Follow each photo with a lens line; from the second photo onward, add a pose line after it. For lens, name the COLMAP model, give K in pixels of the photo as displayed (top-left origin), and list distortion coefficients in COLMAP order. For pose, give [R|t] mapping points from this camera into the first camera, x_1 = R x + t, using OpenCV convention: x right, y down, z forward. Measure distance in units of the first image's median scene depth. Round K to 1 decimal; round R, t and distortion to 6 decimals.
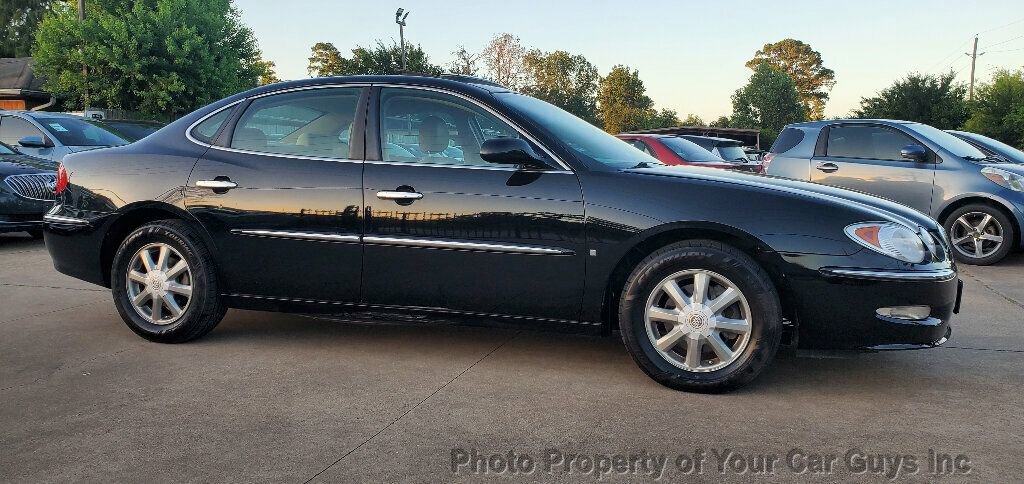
lens RADIAL K [[816.6, 0, 512.0], [0, 816.6, 242.0], [0, 0, 1]] dist [0.016192, -0.007033]
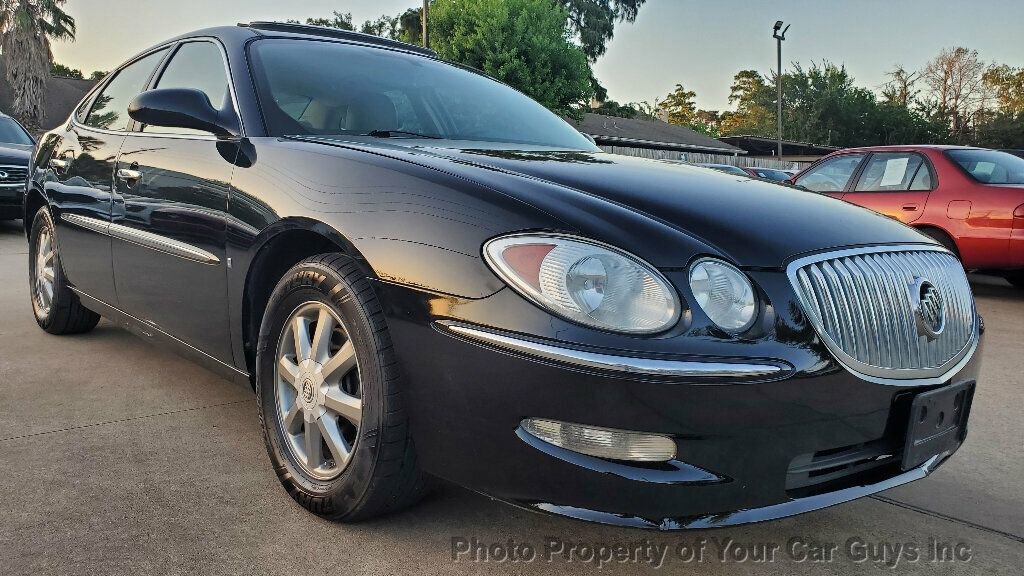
lens RADIAL K [[811.4, 0, 512.0], [0, 811.4, 288.0], [0, 0, 1]] dist [0.013299, 0.012499]
pose [[0.859338, 0.089140, -0.503580, 0.508740], [-0.081595, 0.995976, 0.037062, -0.007518], [0.504857, 0.009241, 0.863154, 0.456307]]
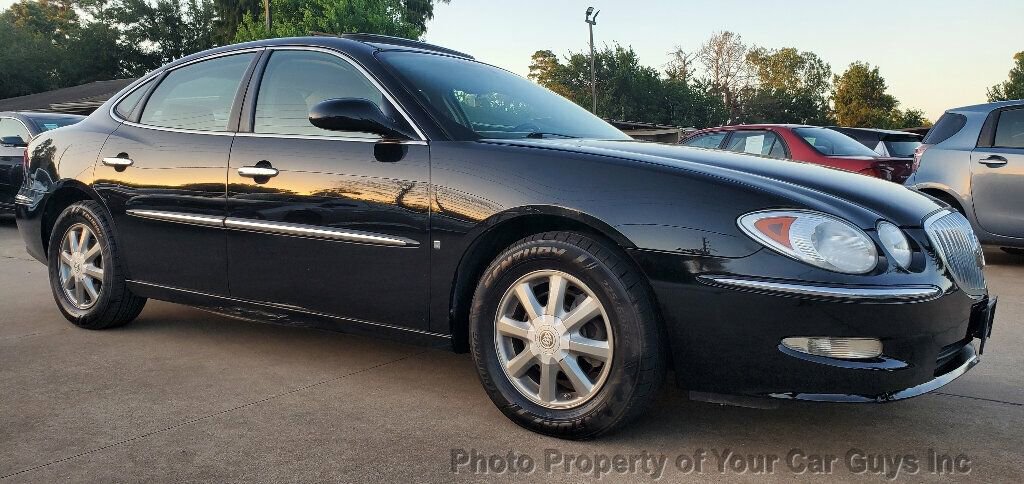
lens RADIAL K [[814.7, 0, 510.1], [0, 814.7, 258.8], [0, 0, 1]] dist [0.003447, -0.007317]
pose [[0.959134, 0.036456, -0.280593, 0.318203], [-0.032856, 0.999306, 0.017523, 0.009018], [0.281037, -0.007588, 0.959667, 0.223637]]
